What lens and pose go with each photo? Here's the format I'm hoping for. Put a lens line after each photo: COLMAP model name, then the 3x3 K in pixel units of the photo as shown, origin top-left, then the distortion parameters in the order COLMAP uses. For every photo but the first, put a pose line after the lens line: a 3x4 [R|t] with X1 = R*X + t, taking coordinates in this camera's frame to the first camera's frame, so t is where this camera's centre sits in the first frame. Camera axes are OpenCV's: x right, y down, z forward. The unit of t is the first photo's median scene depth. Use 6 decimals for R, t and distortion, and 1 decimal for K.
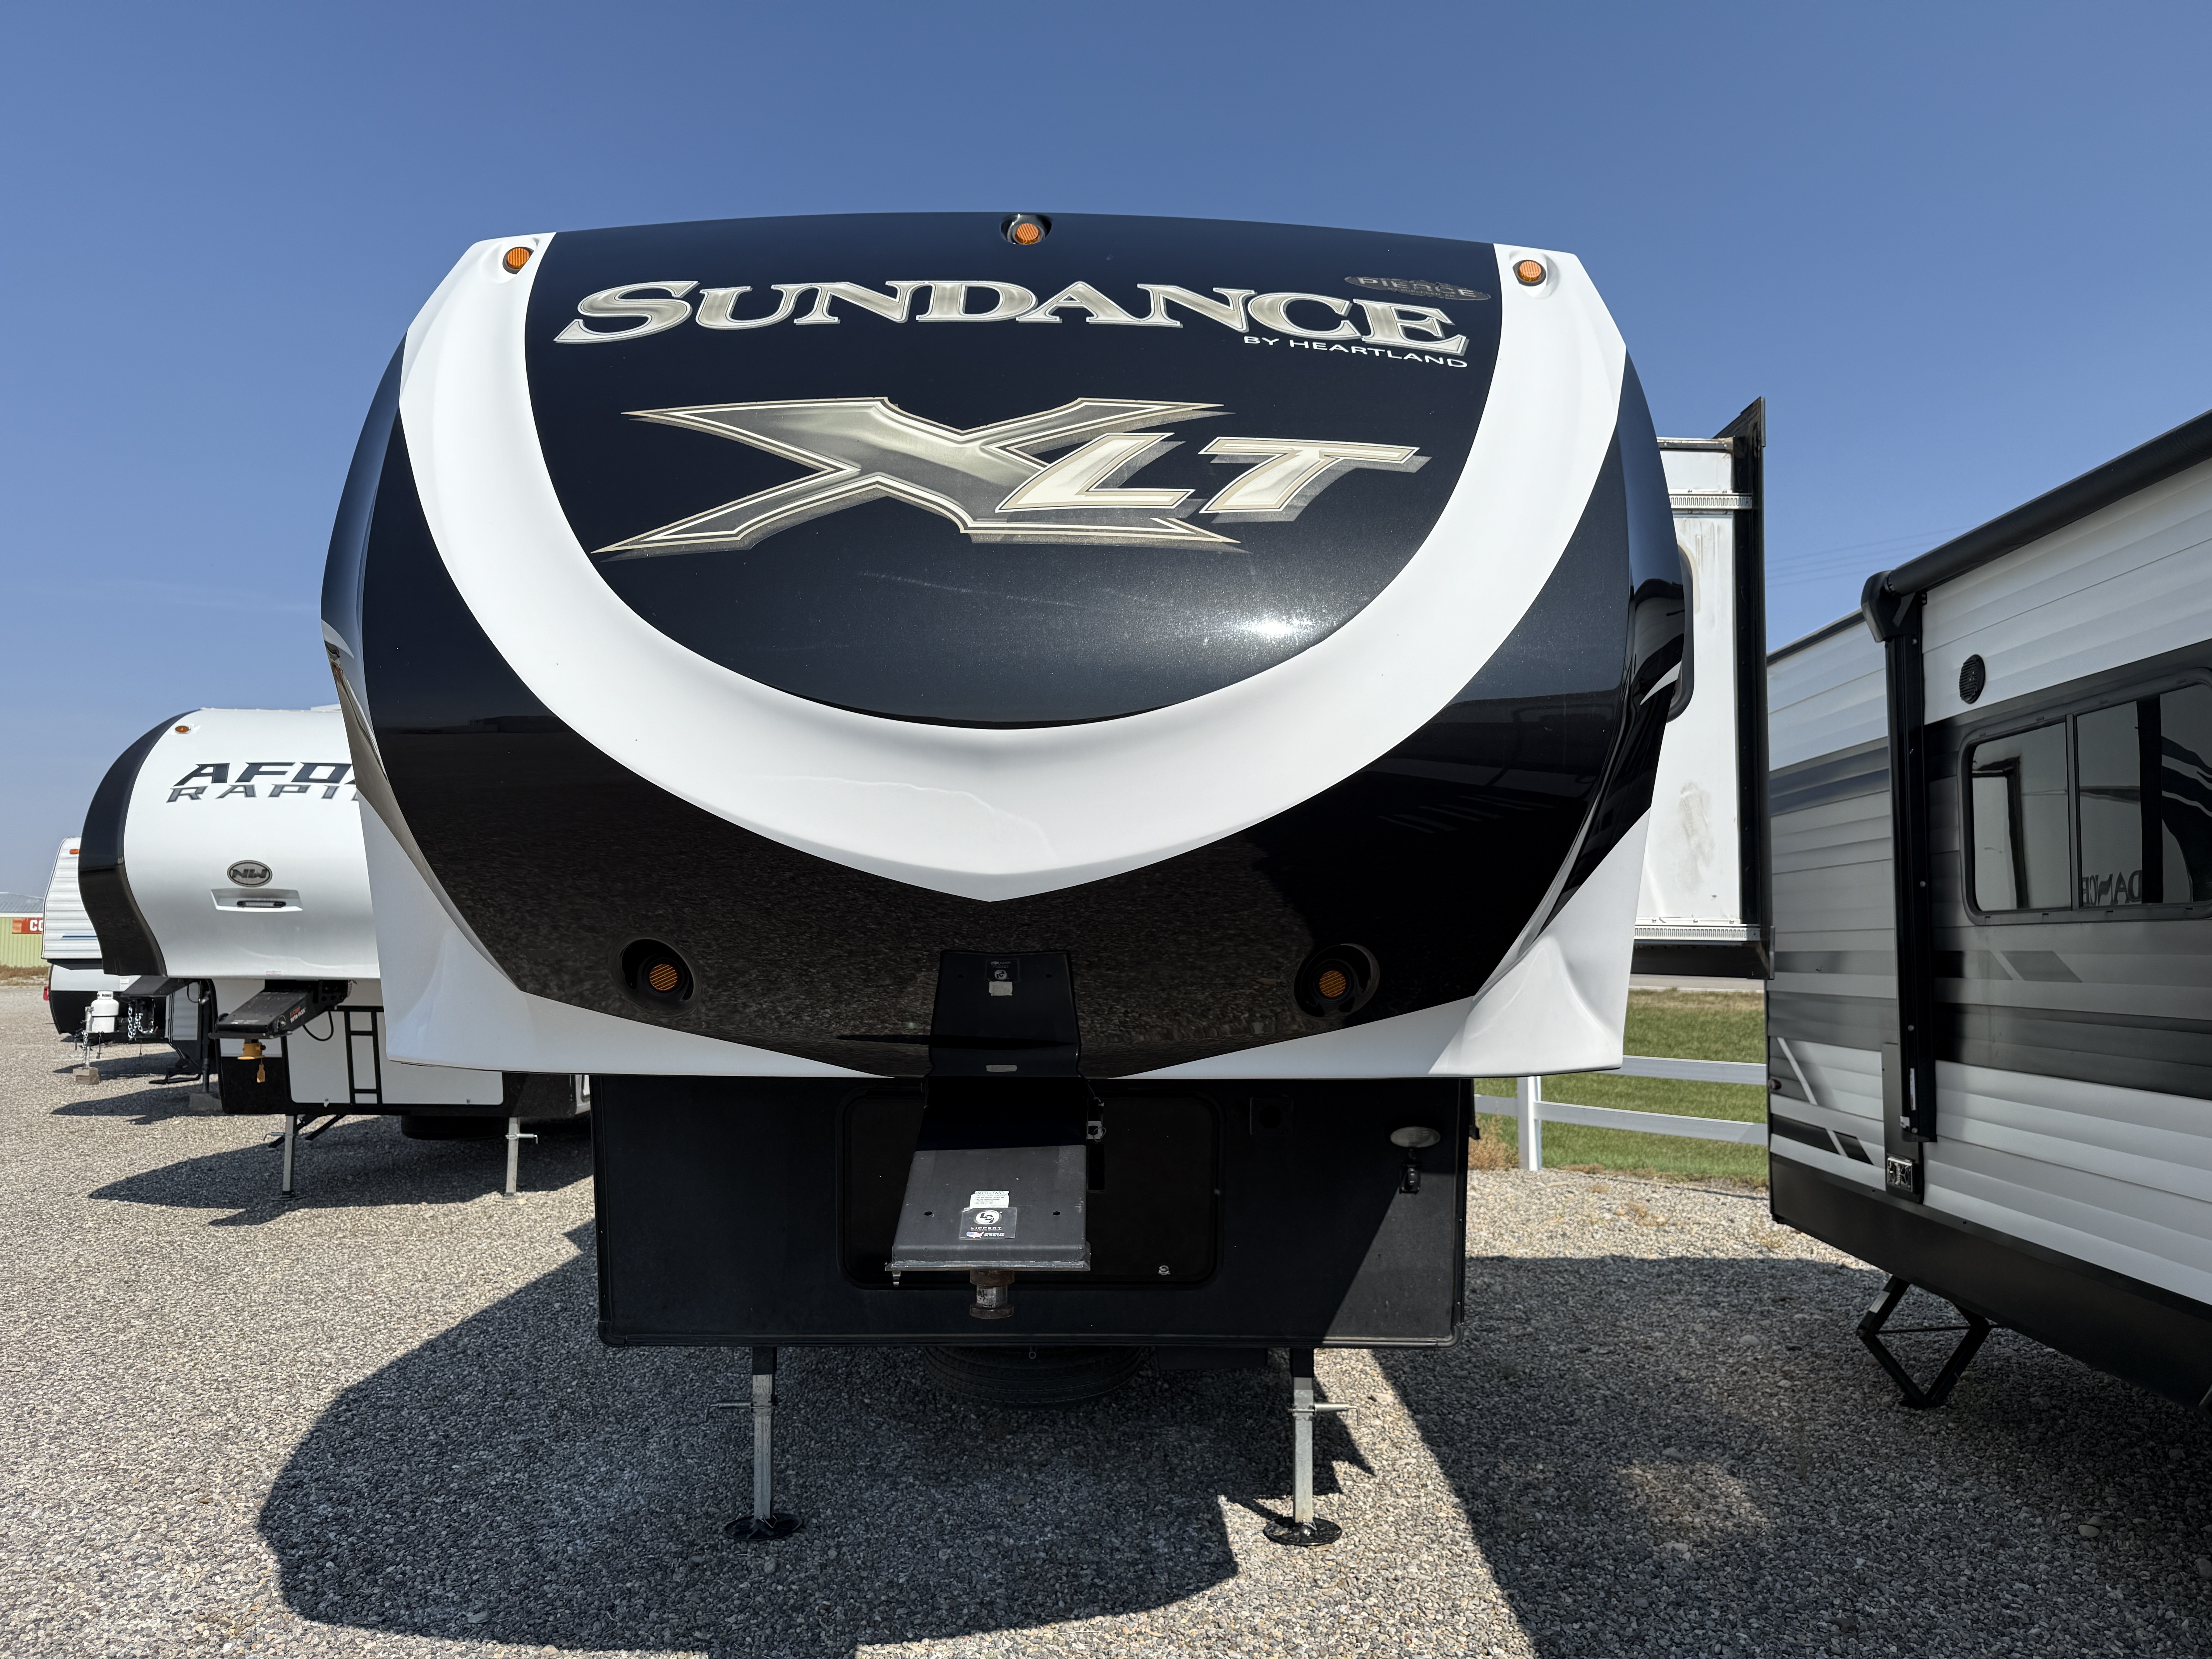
lens RADIAL K [[1560.2, 0, 1106.0], [0, 1560.2, 829.5], [0, 0, 1]] dist [0.025435, -0.033382]
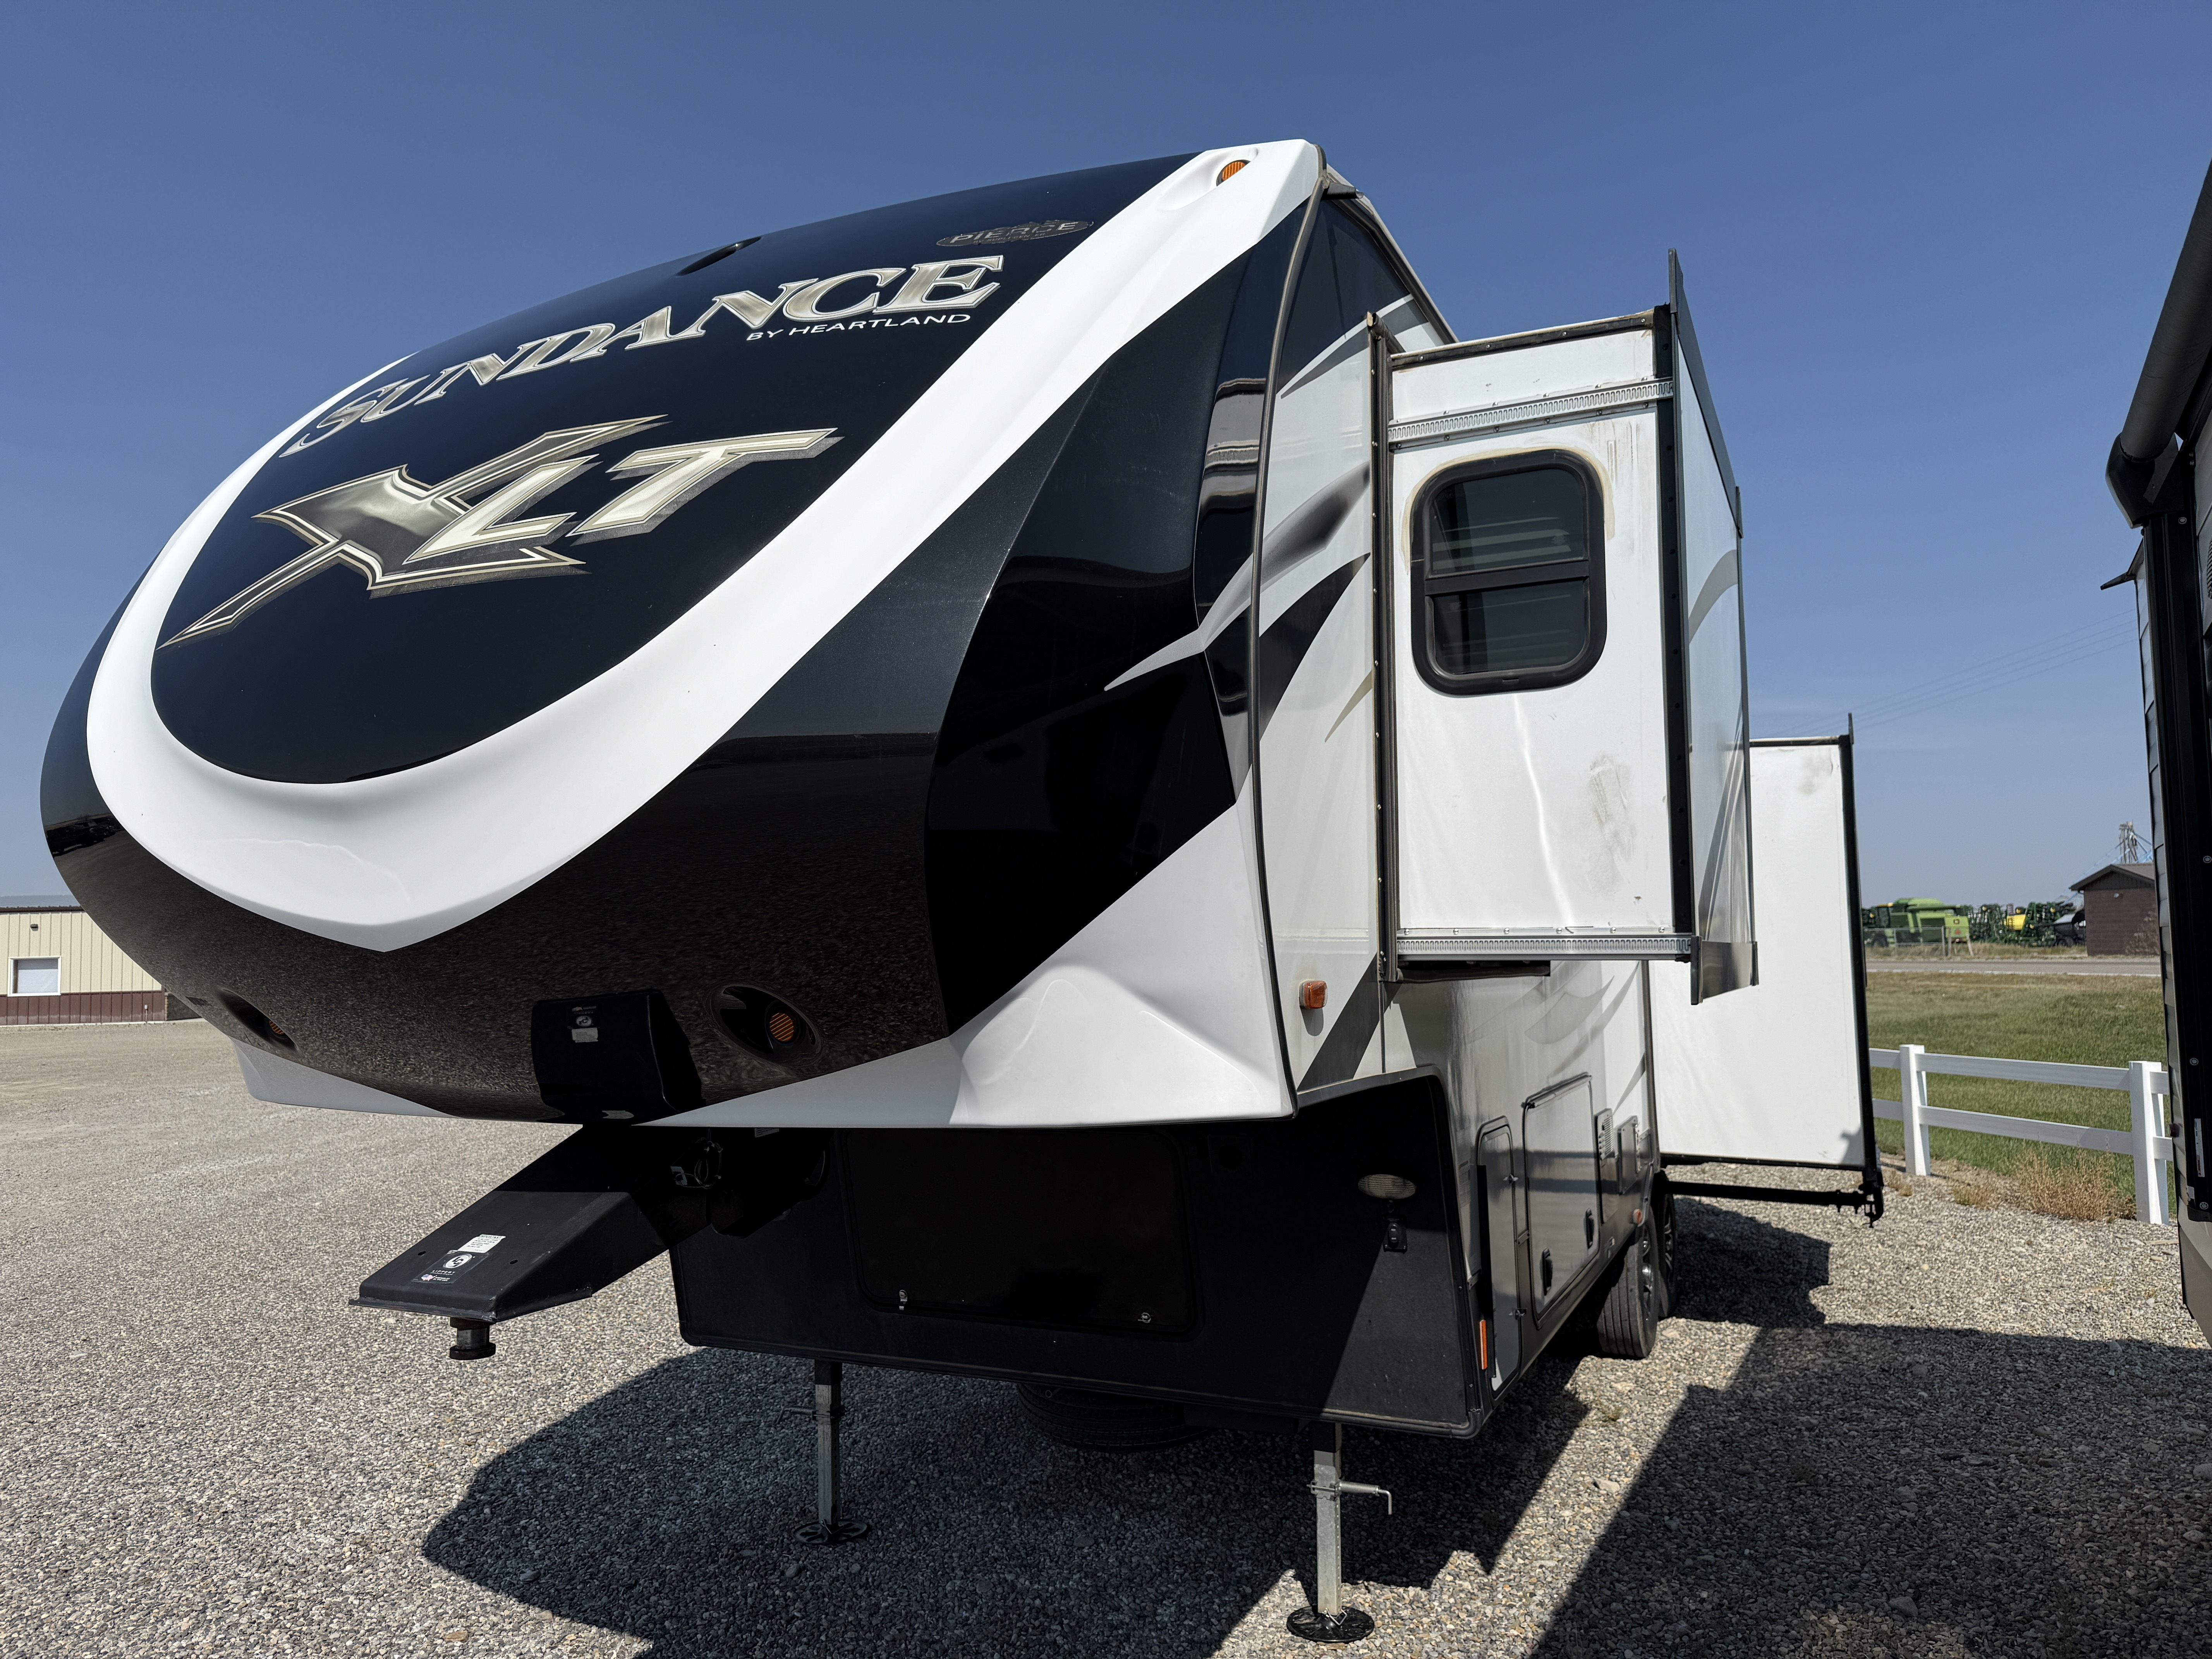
lens RADIAL K [[1557.3, 0, 1105.9], [0, 1557.3, 840.6], [0, 0, 1]] dist [0.005439, -0.005528]
pose [[0.895806, -0.052545, -0.441329, 0.436994], [0.054174, 0.998492, -0.008921, 0.005721], [0.441132, -0.015917, 0.897301, 0.162179]]
